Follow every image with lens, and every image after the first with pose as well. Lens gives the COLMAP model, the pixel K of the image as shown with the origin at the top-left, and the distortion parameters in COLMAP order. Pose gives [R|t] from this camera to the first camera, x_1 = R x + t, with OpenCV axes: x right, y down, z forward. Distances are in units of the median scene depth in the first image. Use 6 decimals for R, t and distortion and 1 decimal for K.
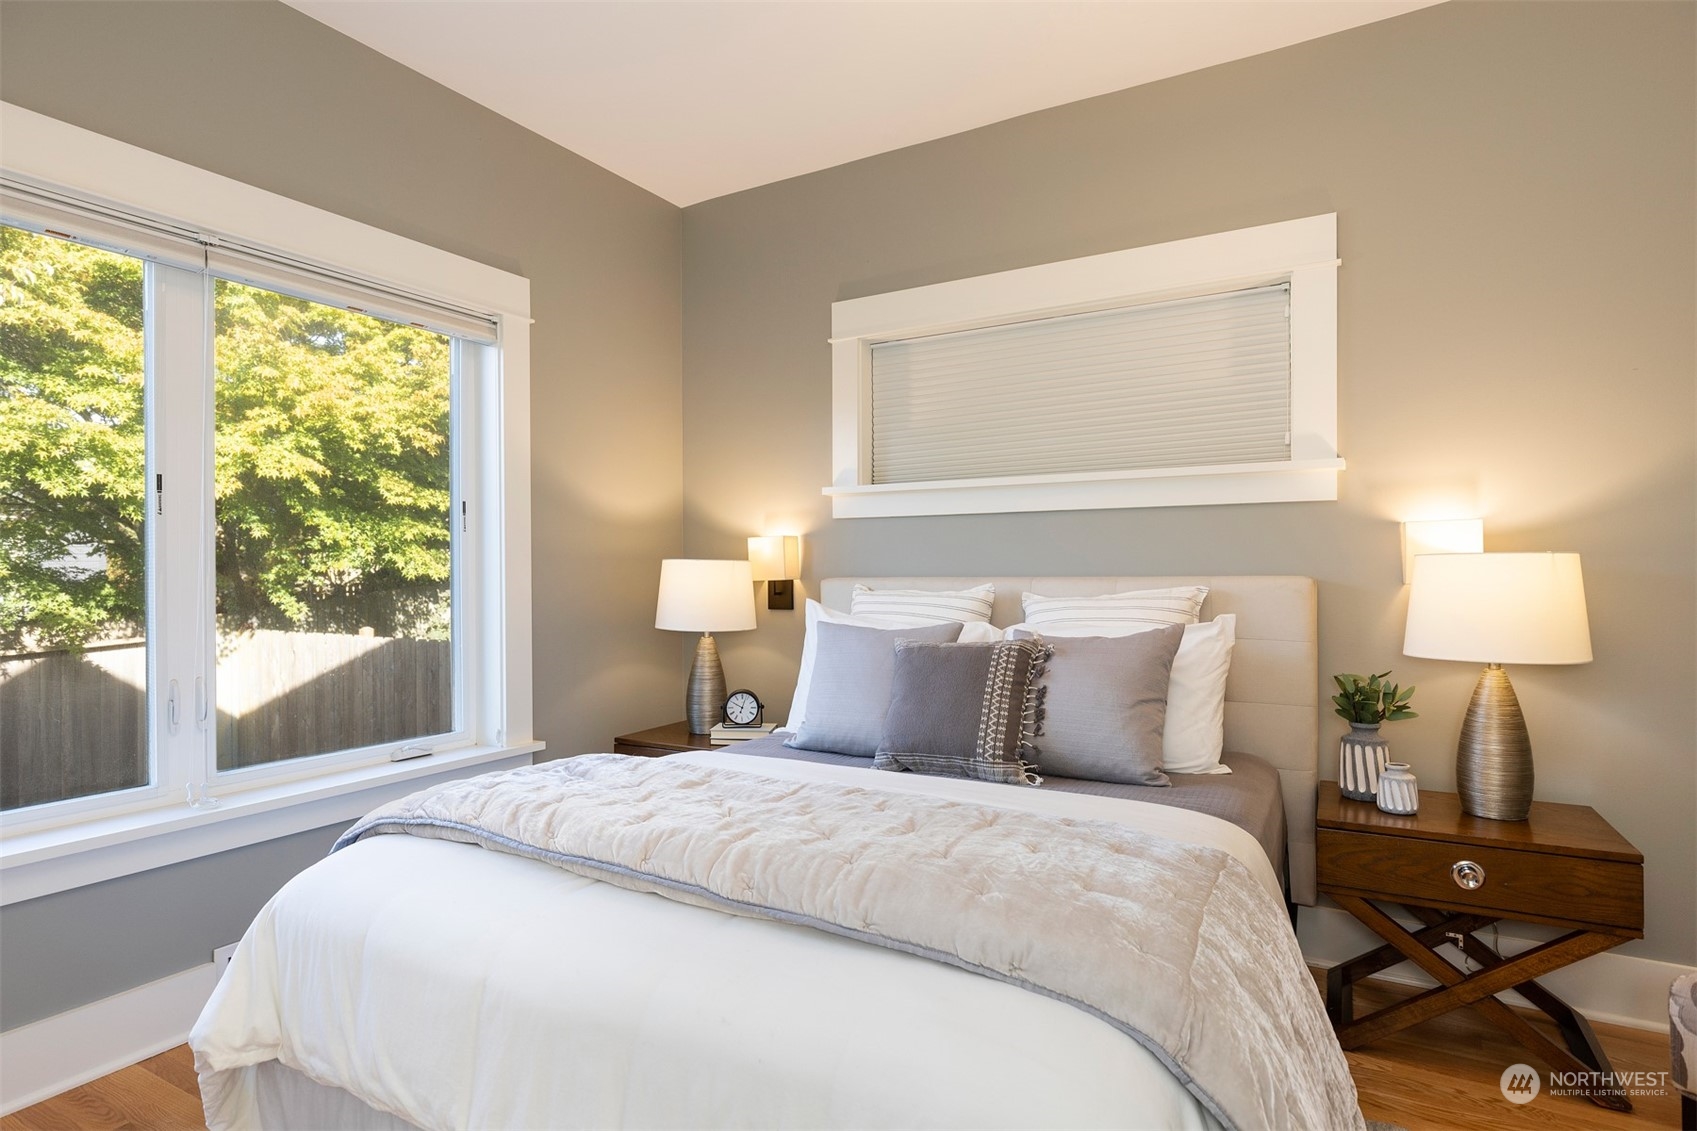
lens RADIAL K [[902.0, 0, 844.2], [0, 902.0, 556.3], [0, 0, 1]] dist [-0.004619, 0.003008]
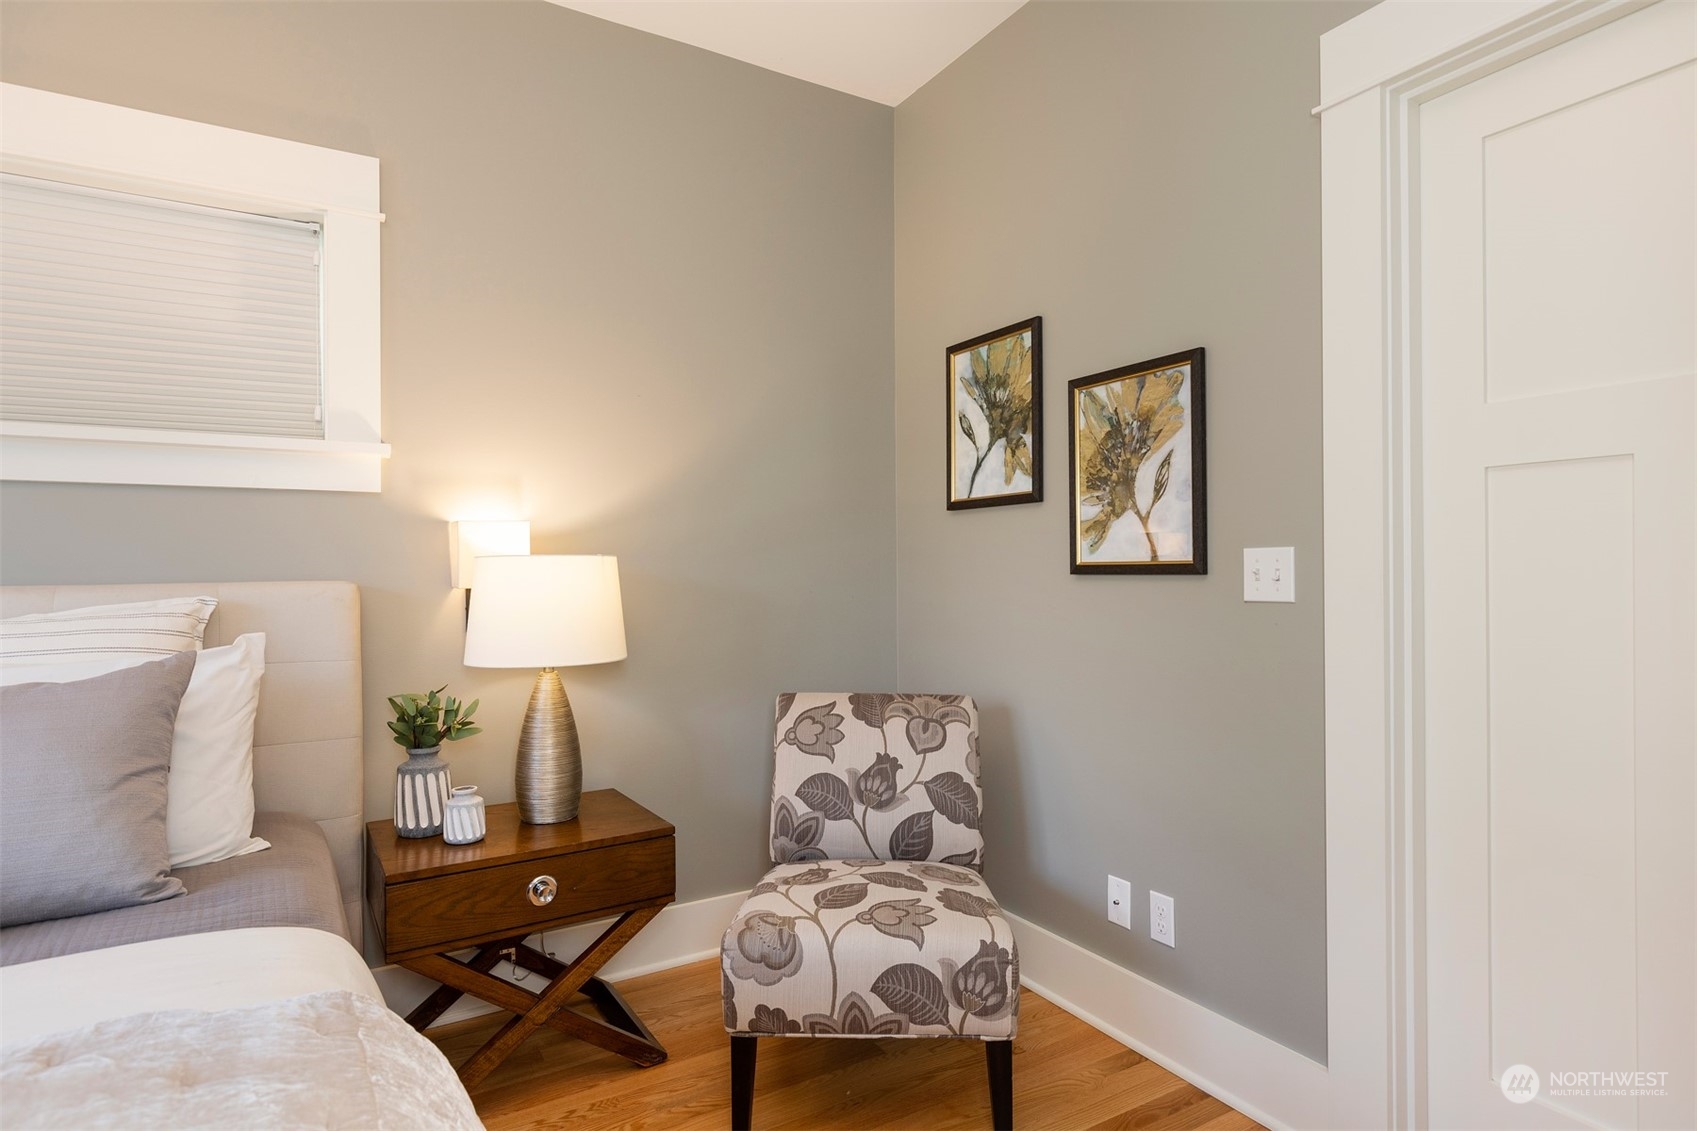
lens RADIAL K [[902.0, 0, 850.7], [0, 902.0, 571.3], [0, 0, 1]] dist [-0.004619, 0.003008]
pose [[0.483159, -0.002621, 0.875529, 0.010870], [-0.006840, 0.999954, 0.006768, 0.004721], [-0.875506, -0.009259, 0.483118, 0.219355]]
